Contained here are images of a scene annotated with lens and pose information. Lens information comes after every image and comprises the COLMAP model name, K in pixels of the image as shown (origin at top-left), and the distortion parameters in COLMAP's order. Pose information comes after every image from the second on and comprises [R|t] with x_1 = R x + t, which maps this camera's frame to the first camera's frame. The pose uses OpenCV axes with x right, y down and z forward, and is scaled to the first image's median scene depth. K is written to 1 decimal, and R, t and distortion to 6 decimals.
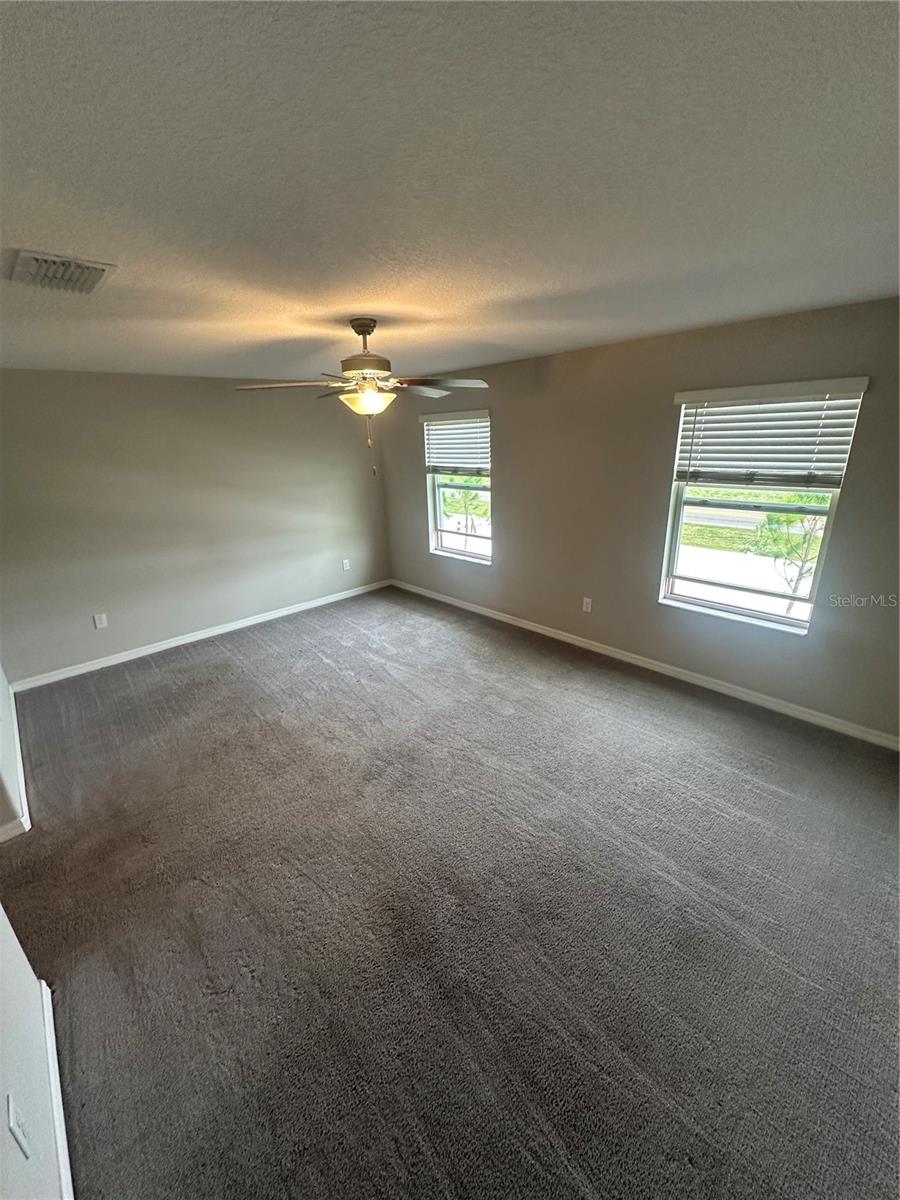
lens RADIAL K [[477.6, 0, 450.0], [0, 477.6, 600.0], [0, 0, 1]] dist [-0.001414, 0.000157]
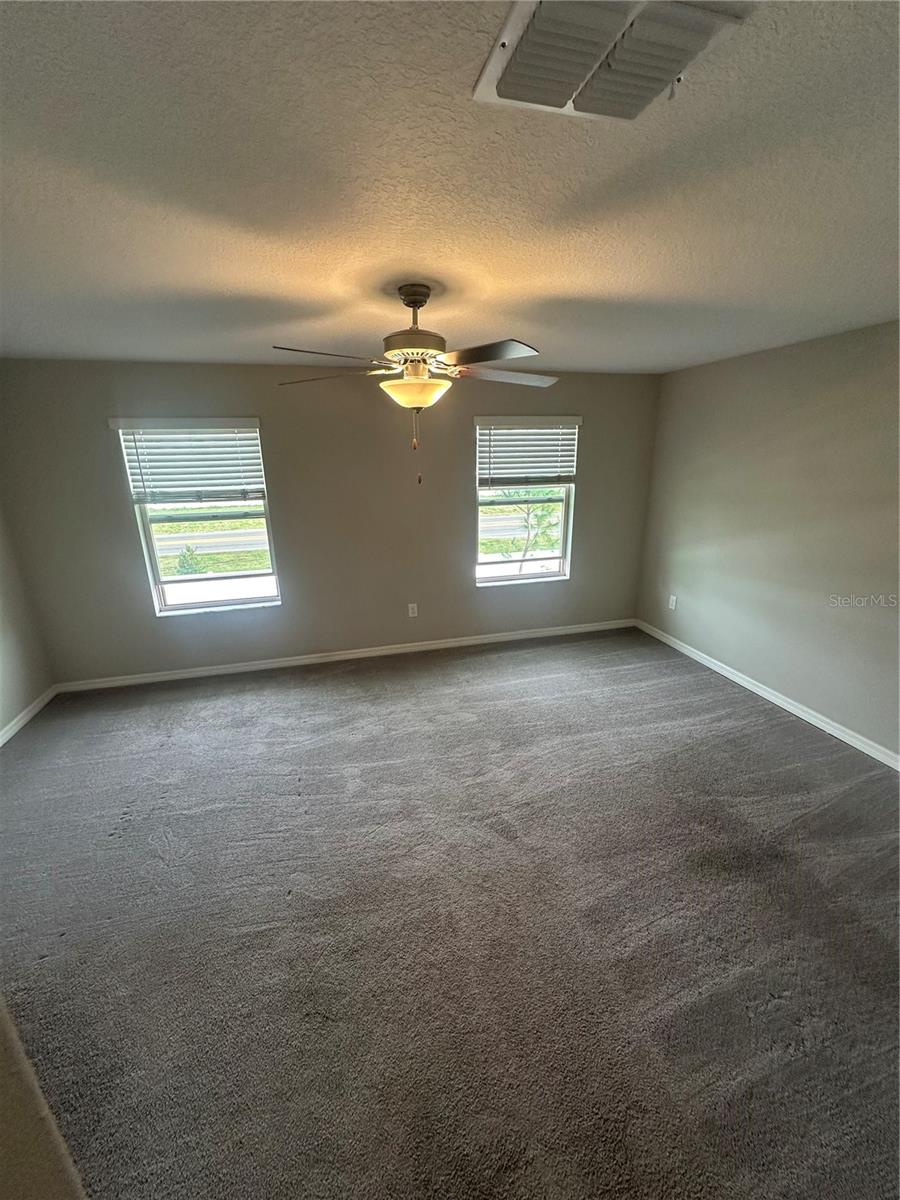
lens RADIAL K [[477.6, 0, 450.0], [0, 477.6, 600.0], [0, 0, 1]] dist [-0.001414, 0.000157]
pose [[0.477833, -0.235967, 0.846165, -0.699418], [0.289318, 0.951779, 0.102040, -0.118509], [-0.829440, 0.196052, 0.523061, 0.475337]]
